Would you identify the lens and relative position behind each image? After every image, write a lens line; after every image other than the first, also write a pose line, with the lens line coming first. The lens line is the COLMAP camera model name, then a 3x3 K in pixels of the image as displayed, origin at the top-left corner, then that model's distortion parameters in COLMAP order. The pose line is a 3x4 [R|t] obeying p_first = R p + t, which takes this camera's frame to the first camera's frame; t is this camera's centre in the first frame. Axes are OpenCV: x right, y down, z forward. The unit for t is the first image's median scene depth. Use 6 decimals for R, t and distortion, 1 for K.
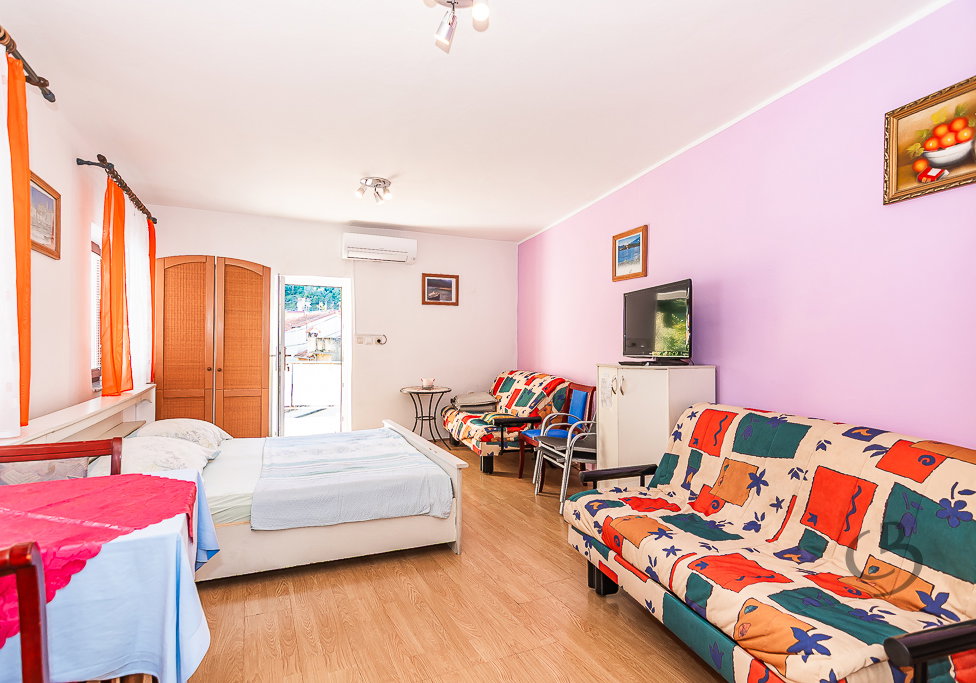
lens RADIAL K [[511.3, 0, 488.0], [0, 511.3, 341.5], [0, 0, 1]] dist [0.005120, 0.000531]
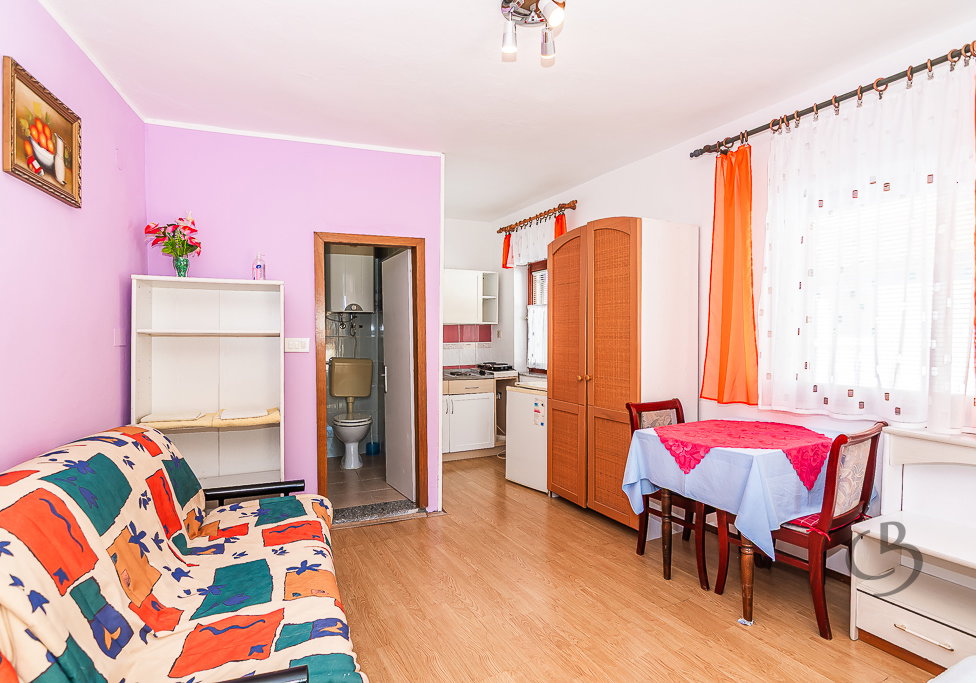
lens RADIAL K [[511.3, 0, 488.0], [0, 511.3, 341.5], [0, 0, 1]] dist [0.005120, 0.000531]
pose [[-0.998537, -0.012876, -0.052512, 0.076356], [-0.013236, 0.999891, 0.006510, -0.019981], [0.052422, 0.007195, -0.998599, 1.809398]]
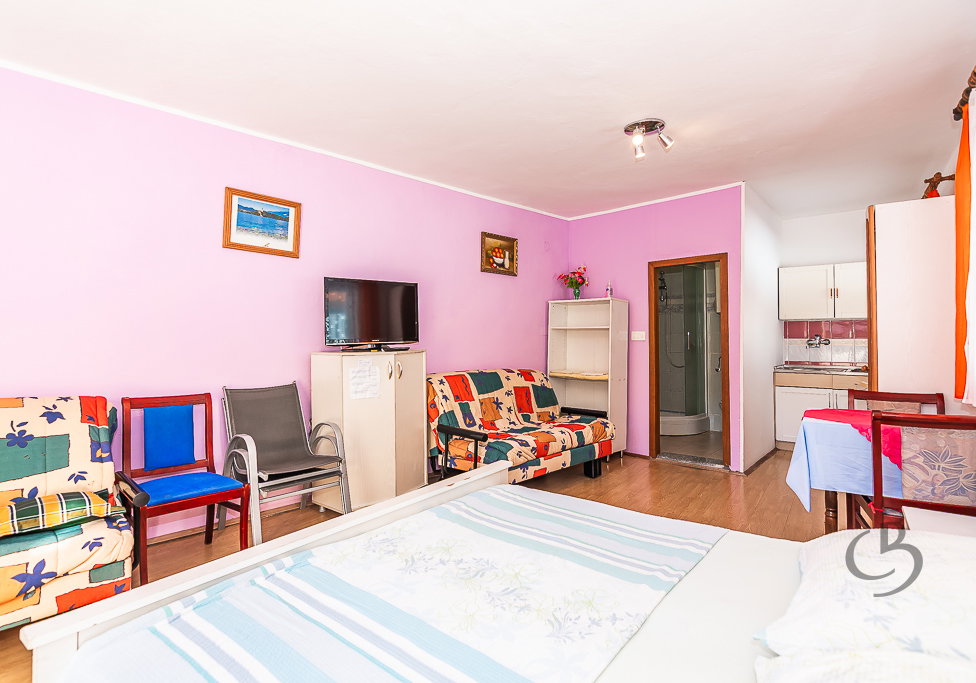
lens RADIAL K [[495.1, 0, 441.2], [0, 495.1, 342.9], [0, 0, 1]] dist [0.001741, -0.000360]
pose [[-0.426871, -0.021897, 0.904047, -1.114606], [-0.013882, 0.999748, 0.017660, 0.010744], [-0.904206, -0.005011, -0.427067, 2.068076]]
